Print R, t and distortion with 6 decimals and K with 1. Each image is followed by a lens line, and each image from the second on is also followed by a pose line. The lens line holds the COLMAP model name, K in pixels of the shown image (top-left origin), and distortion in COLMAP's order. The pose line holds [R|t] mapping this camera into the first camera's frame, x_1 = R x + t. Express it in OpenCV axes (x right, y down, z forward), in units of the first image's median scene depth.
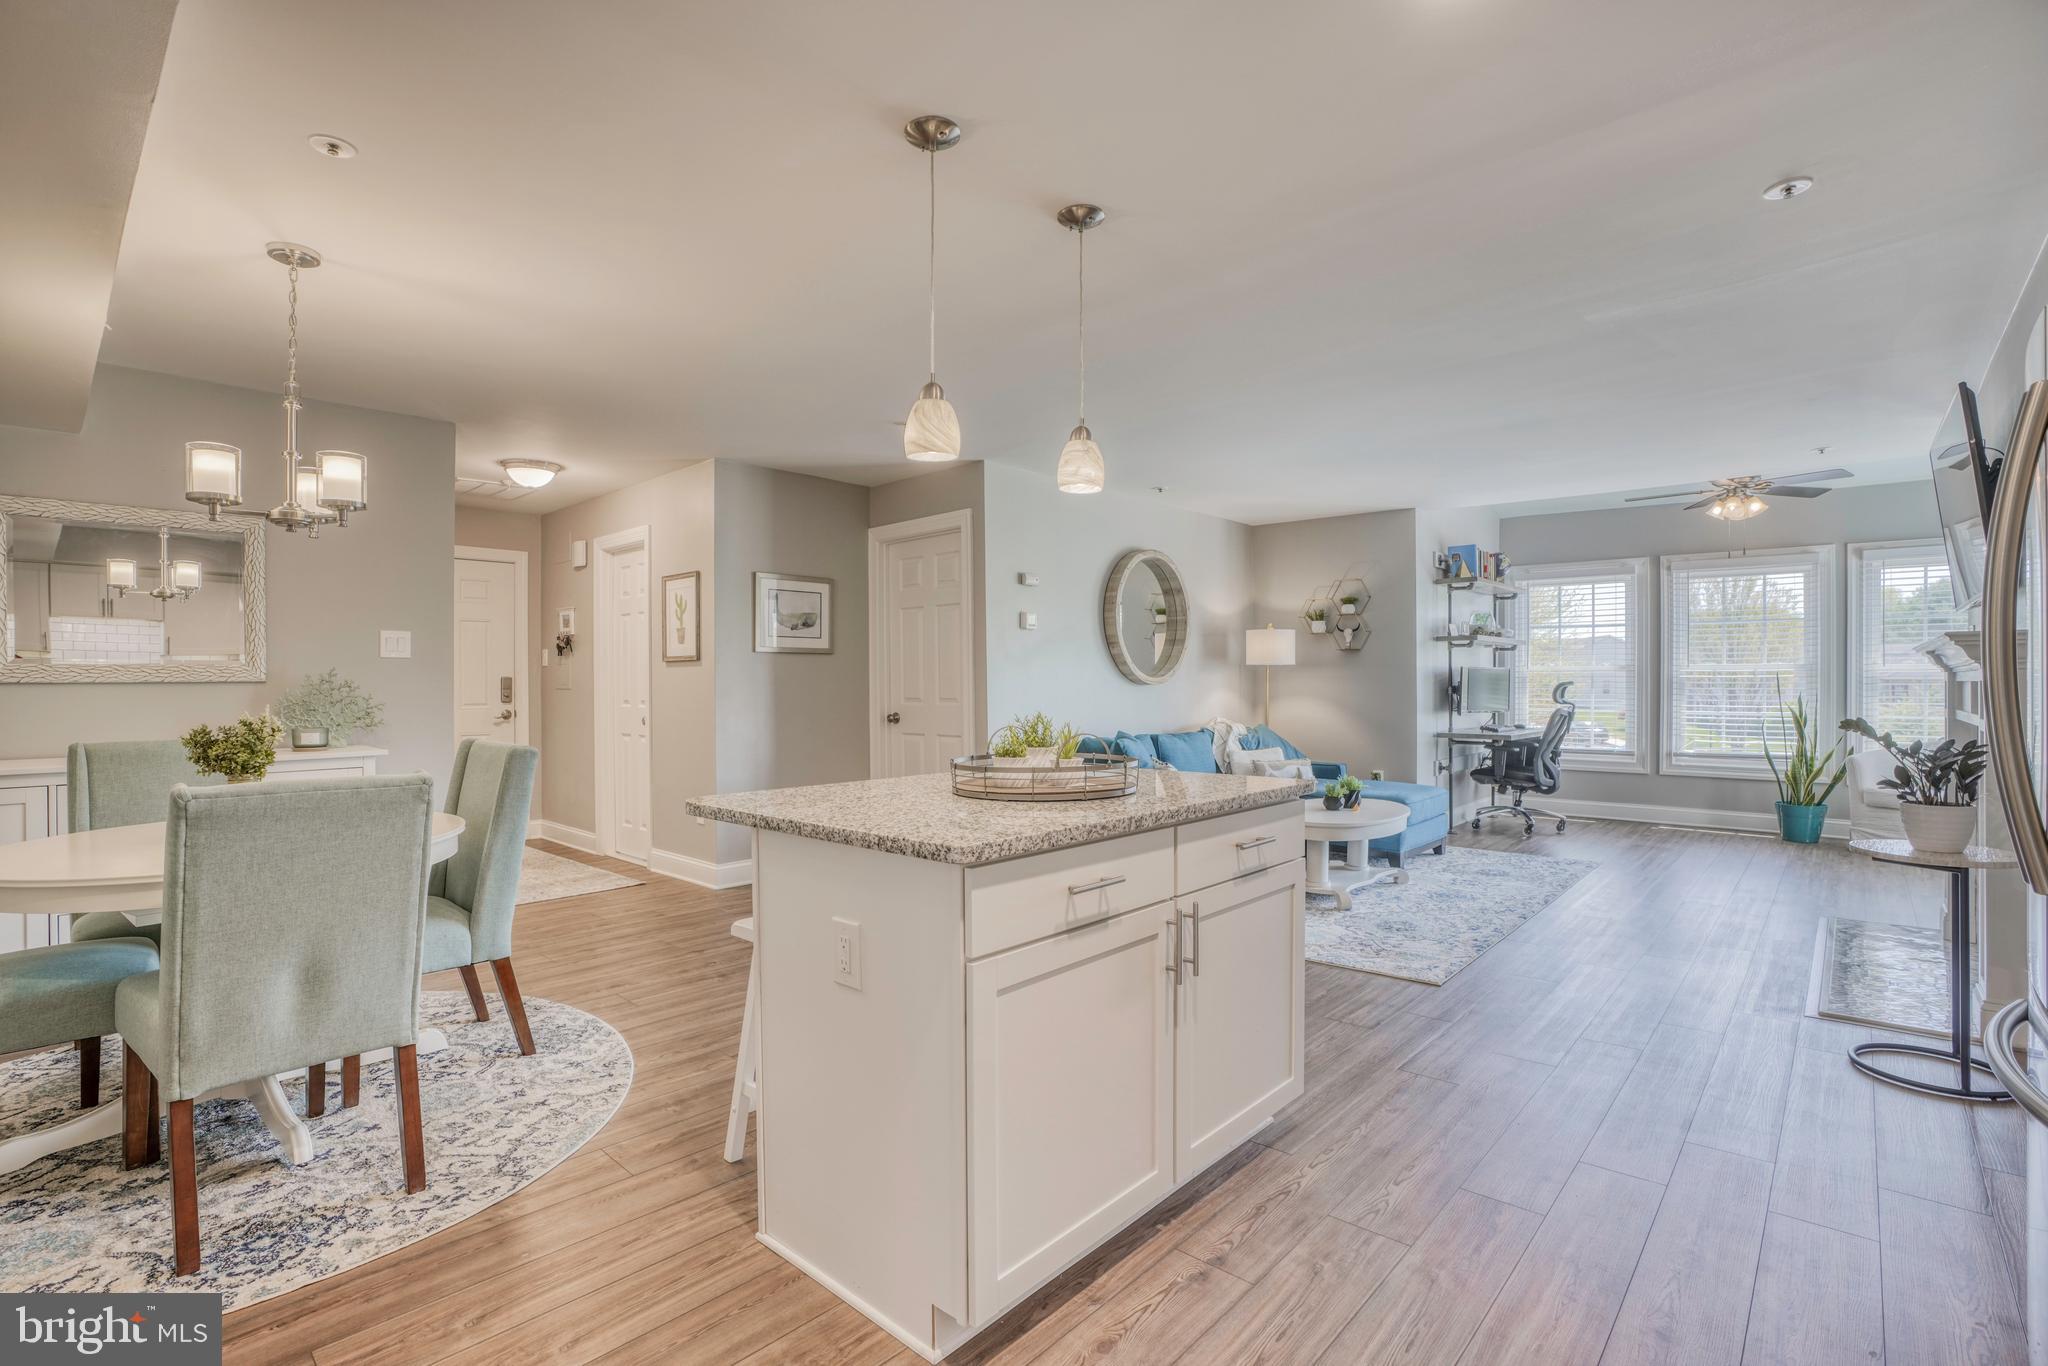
lens RADIAL K [[947.3, 0, 1004.3], [0, 947.3, 681.2], [0, 0, 1]] dist [-0.077909, 0.032776]
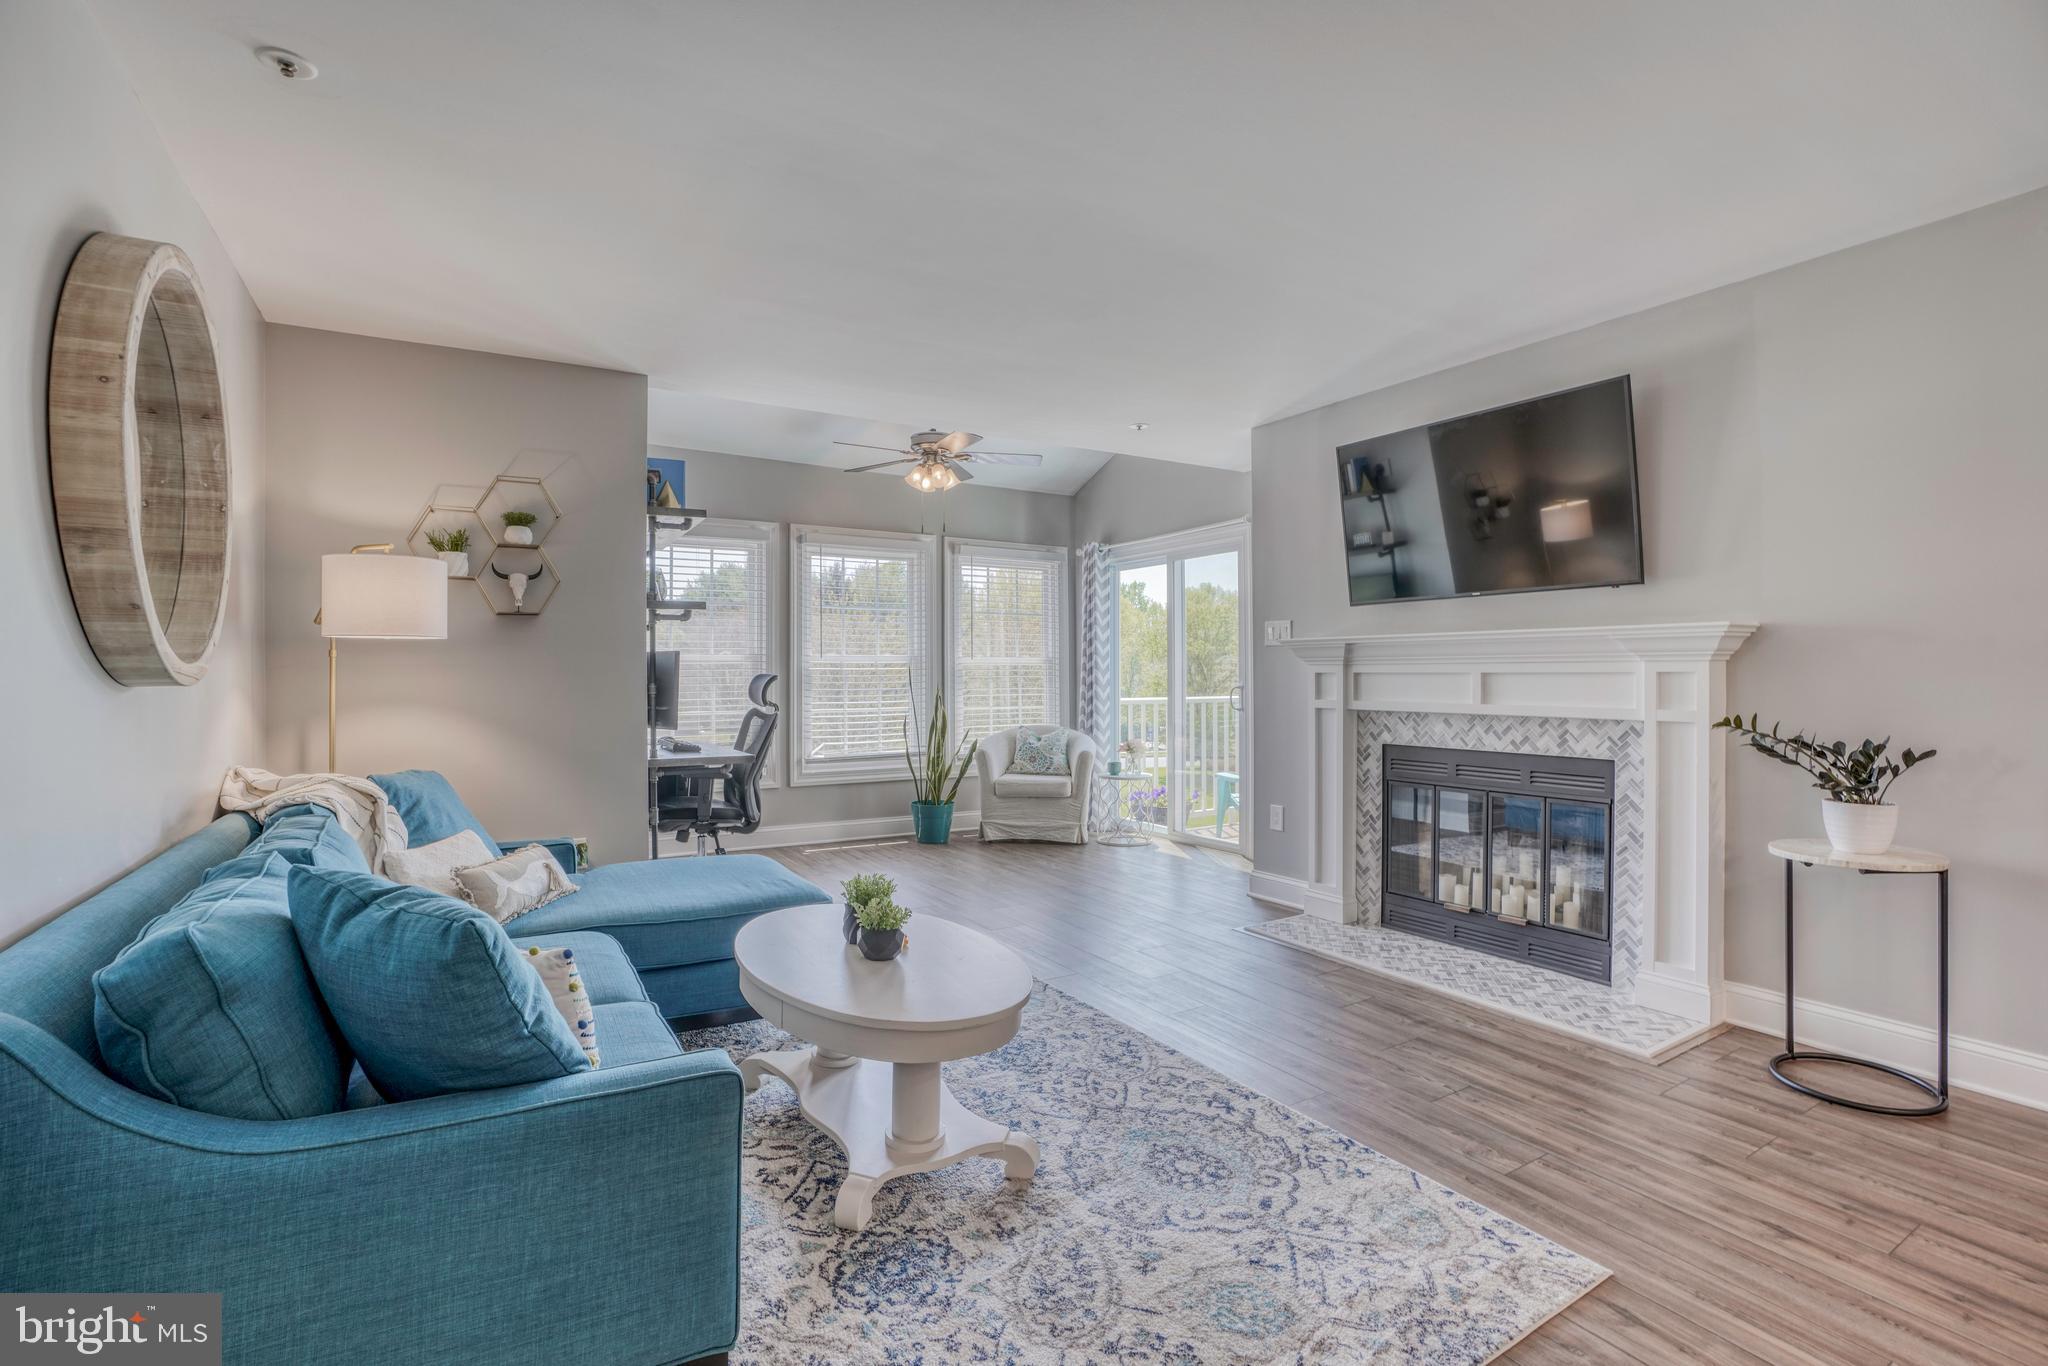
lens RADIAL K [[947.3, 0, 1004.3], [0, 947.3, 681.2], [0, 0, 1]] dist [-0.077909, 0.032776]
pose [[0.285298, -0.008014, 0.958405, -0.050918], [0.002389, 0.999968, 0.007650, 0.000263], [-0.958436, 0.000107, 0.285308, 0.628082]]
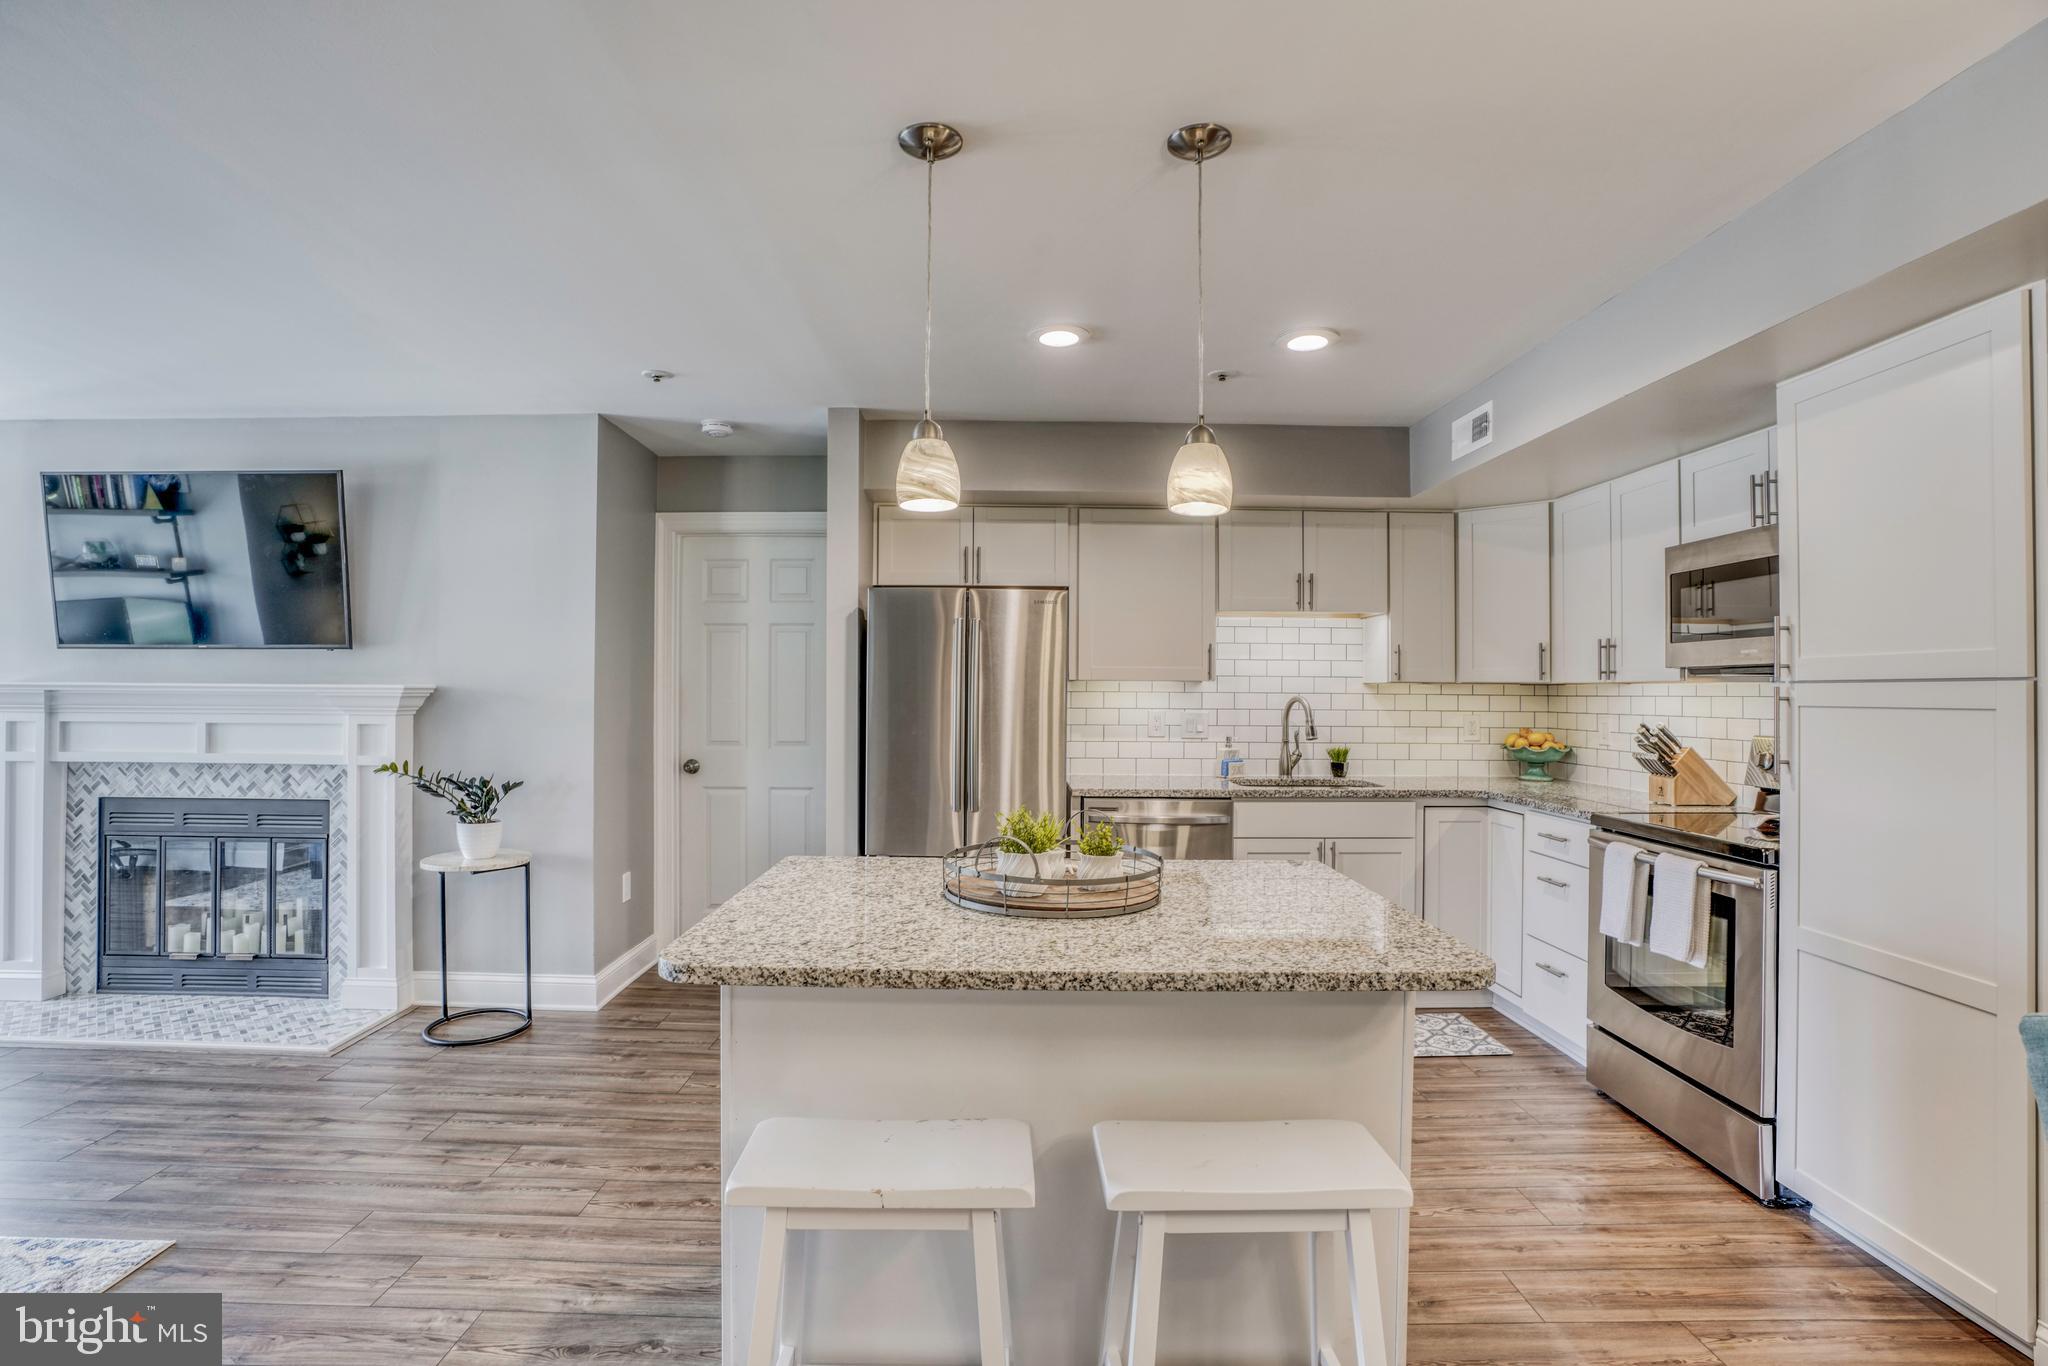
lens RADIAL K [[957.8, 0, 1006.5], [0, 957.8, 680.2], [0, 0, 1]] dist [-0.071975, 0.027575]
pose [[-0.680819, 0.005404, 0.732432, -0.186963], [-0.006304, 0.999893, -0.013237, -0.021369], [-0.732424, -0.013629, -0.680712, 0.540495]]
